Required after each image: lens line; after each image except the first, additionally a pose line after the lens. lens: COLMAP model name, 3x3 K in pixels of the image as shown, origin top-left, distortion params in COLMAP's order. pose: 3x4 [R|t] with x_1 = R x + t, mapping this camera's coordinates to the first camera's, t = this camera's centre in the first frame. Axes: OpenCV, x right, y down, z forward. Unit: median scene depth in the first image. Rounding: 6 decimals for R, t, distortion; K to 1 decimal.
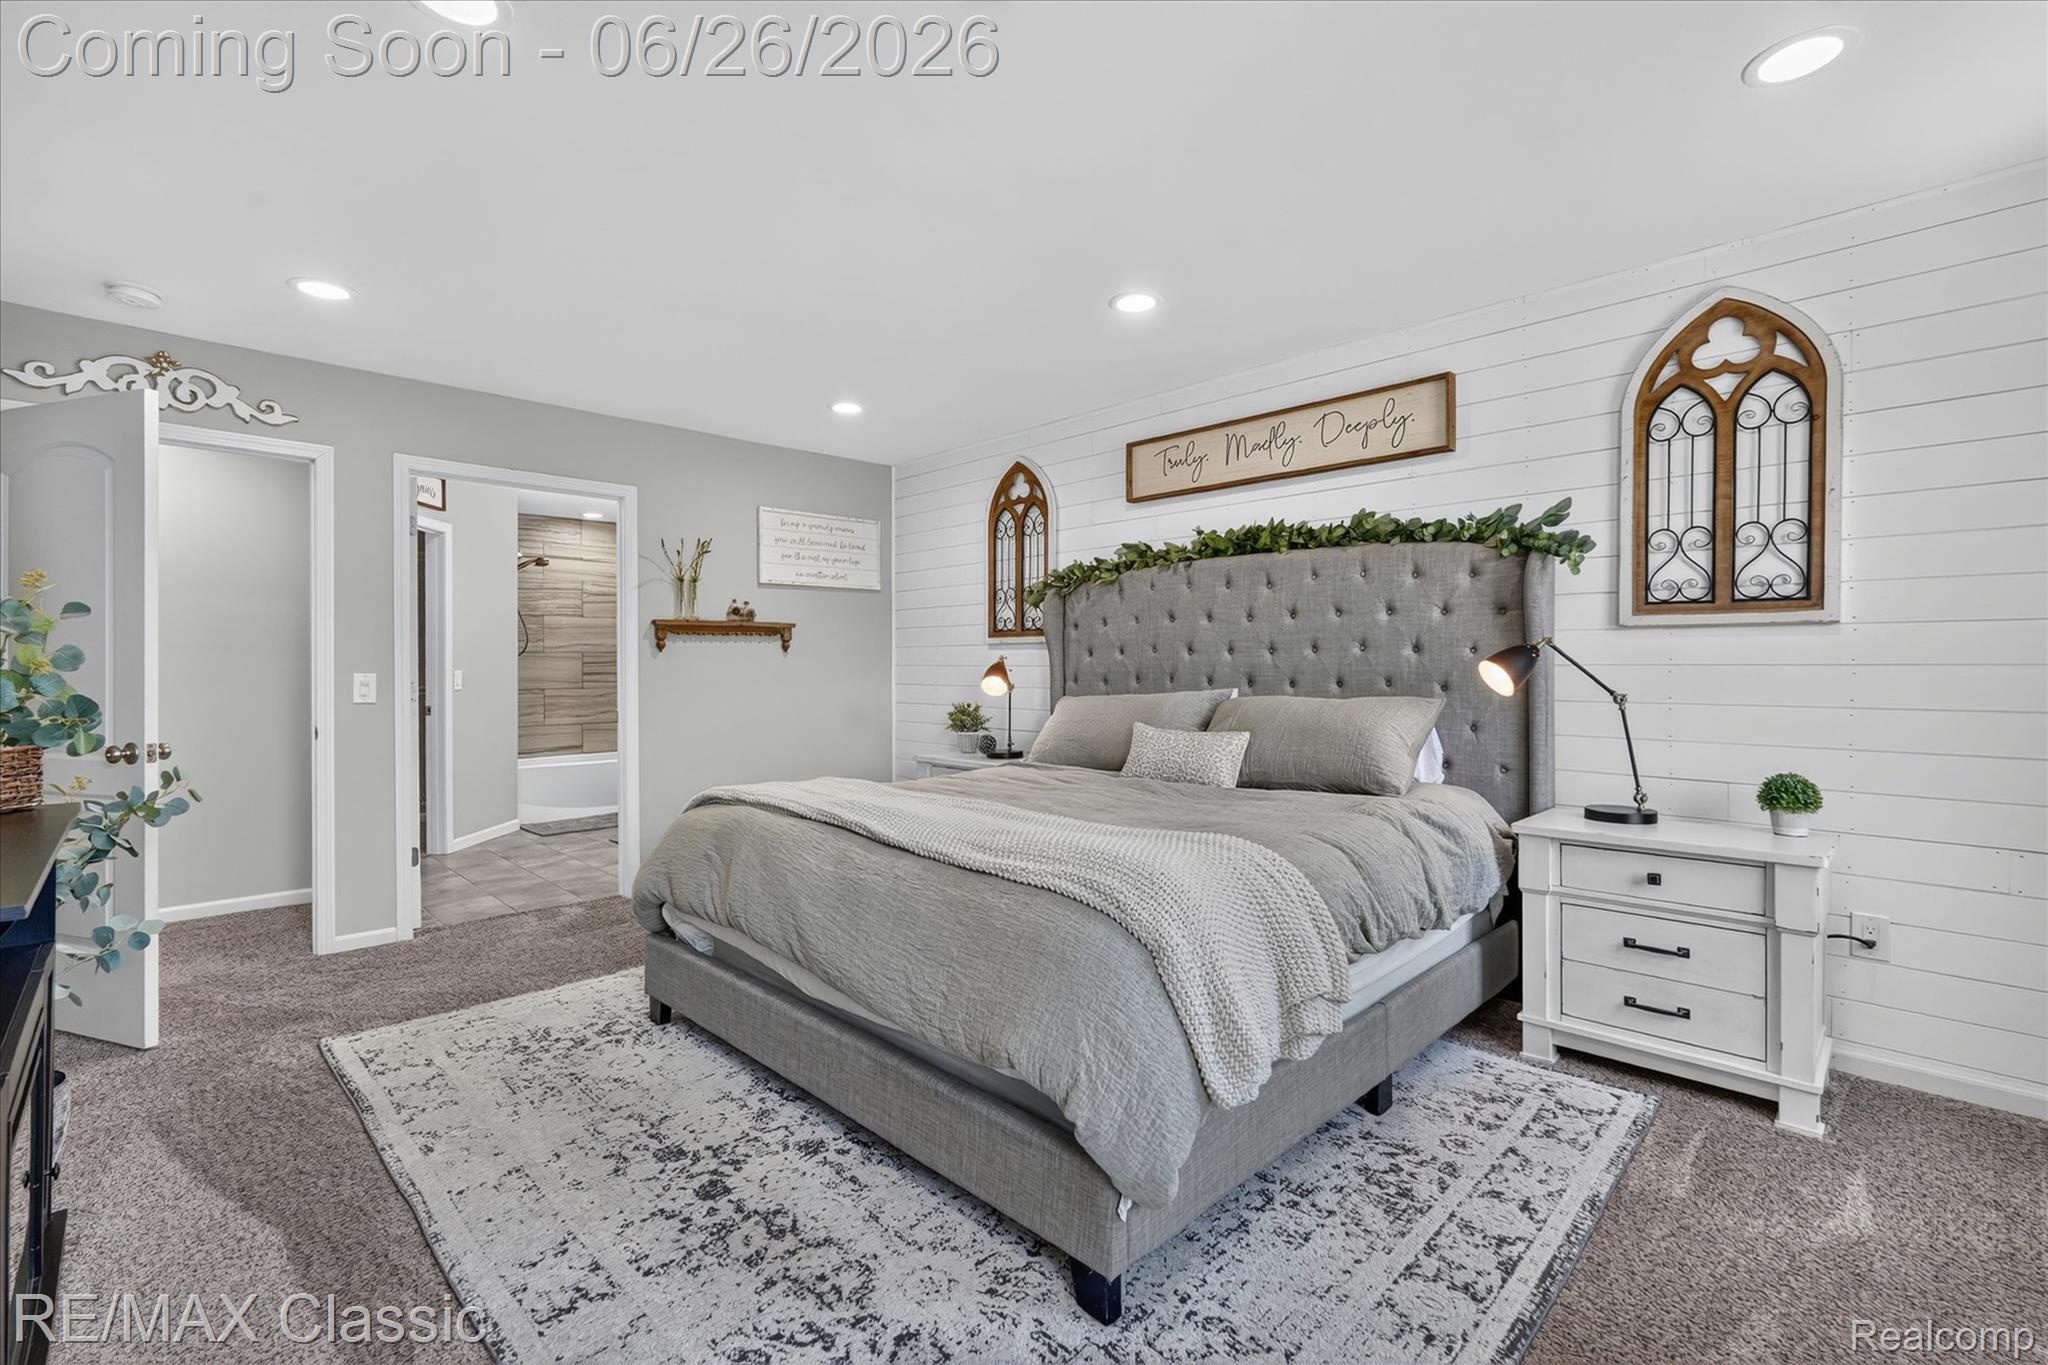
lens RADIAL K [[911.4, 0, 1027.3], [0, 911.4, 669.3], [0, 0, 1]] dist [0.002770, 0.001534]
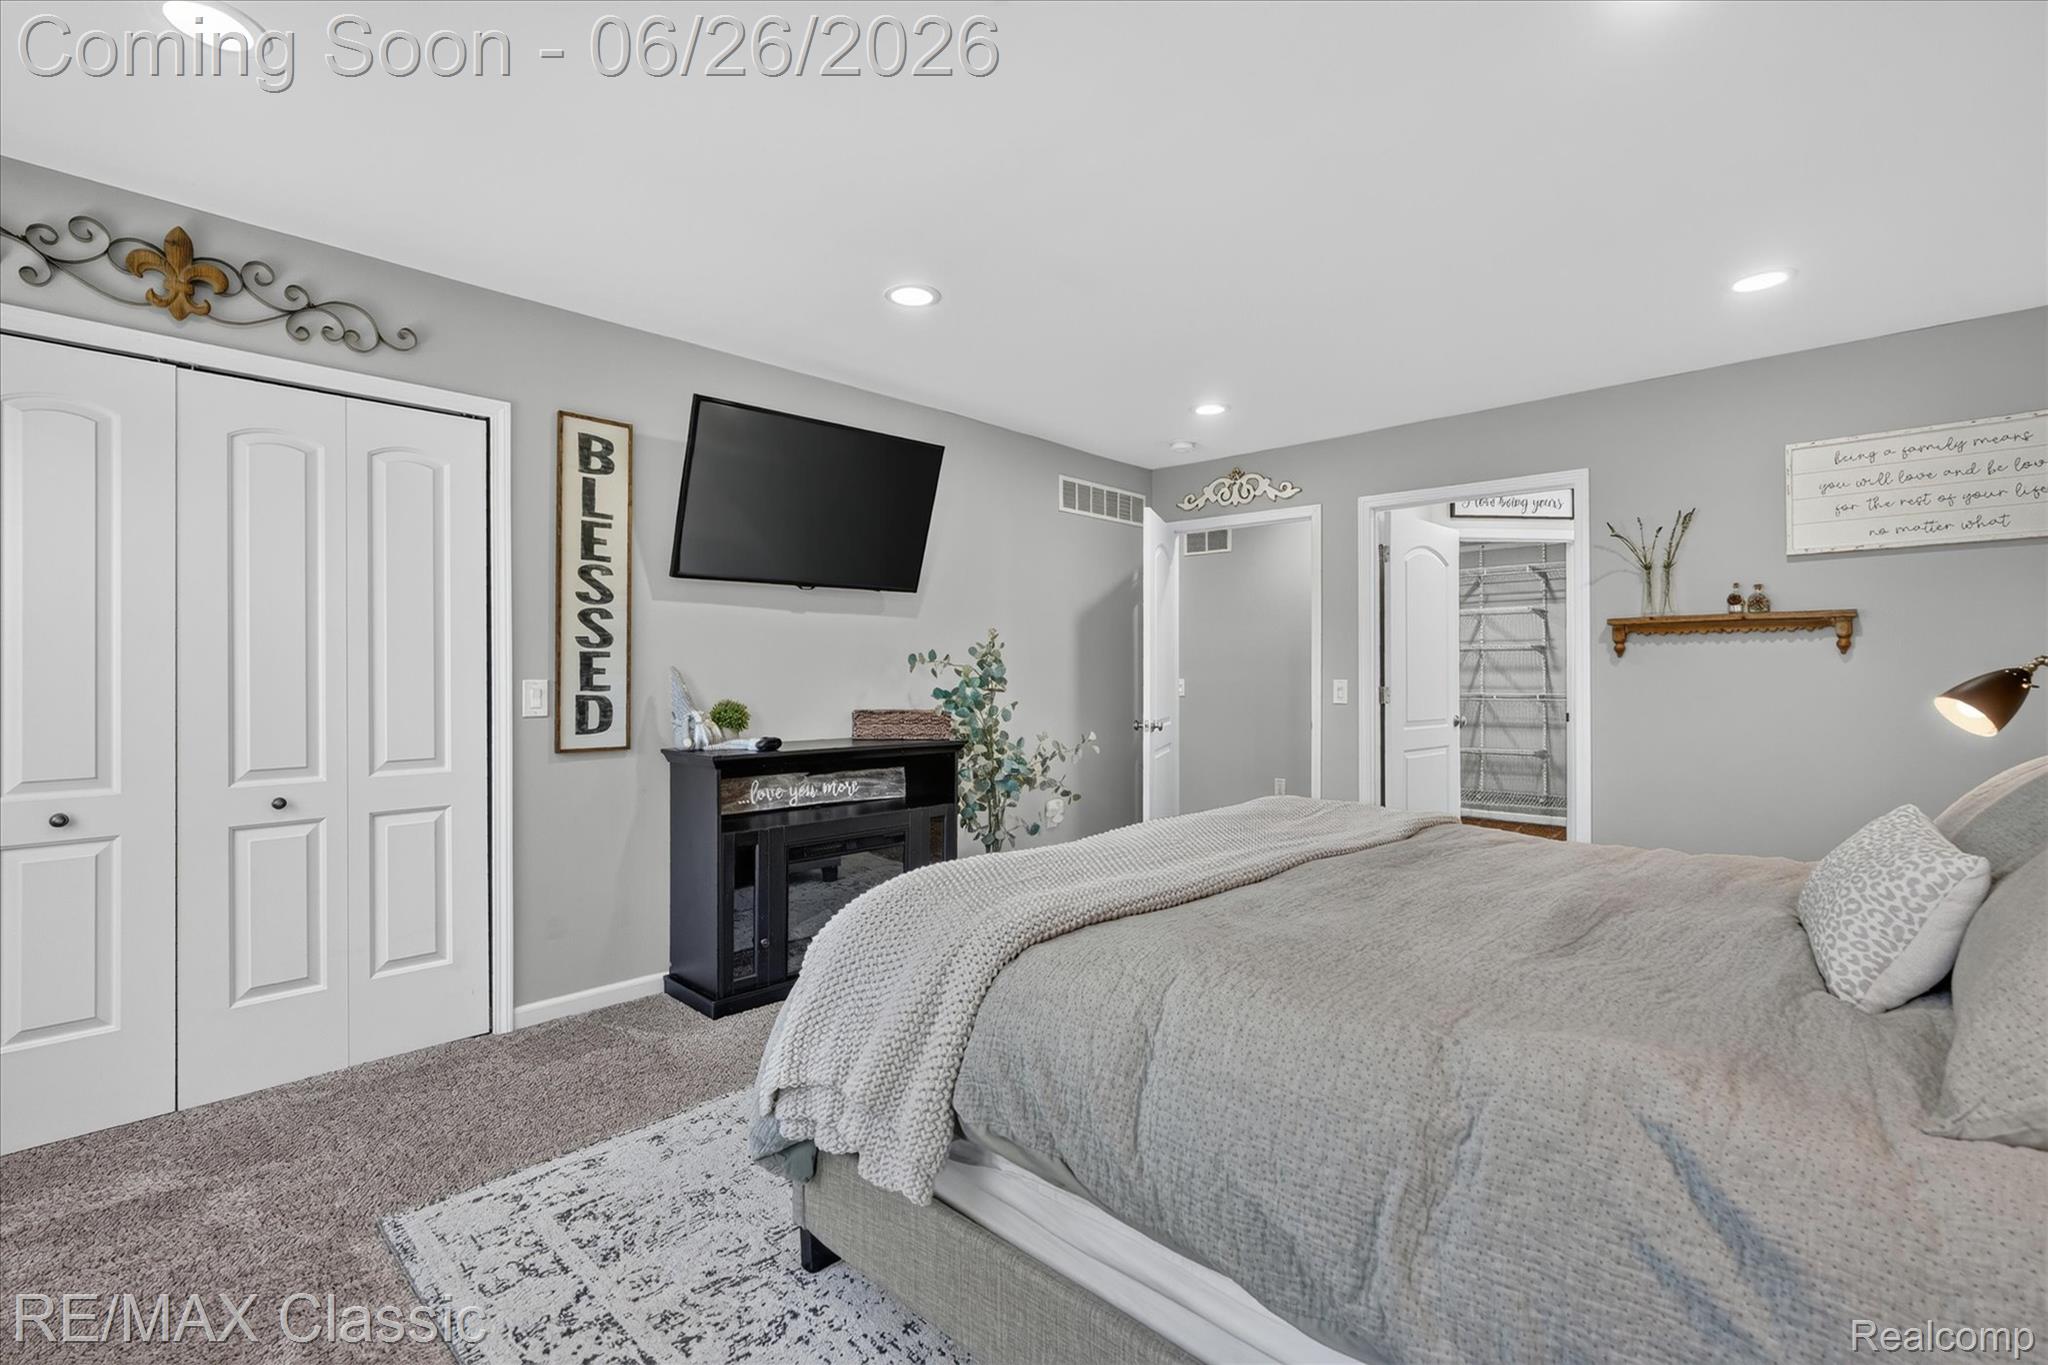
lens RADIAL K [[911.4, 0, 1018.7], [0, 911.4, 684.6], [0, 0, 1]] dist [0.002770, 0.001534]
pose [[0.041916, 0.014007, -0.999023, 0.407377], [-0.003817, 0.999897, 0.013859, -0.003397], [0.999114, 0.003233, 0.041965, 0.410592]]
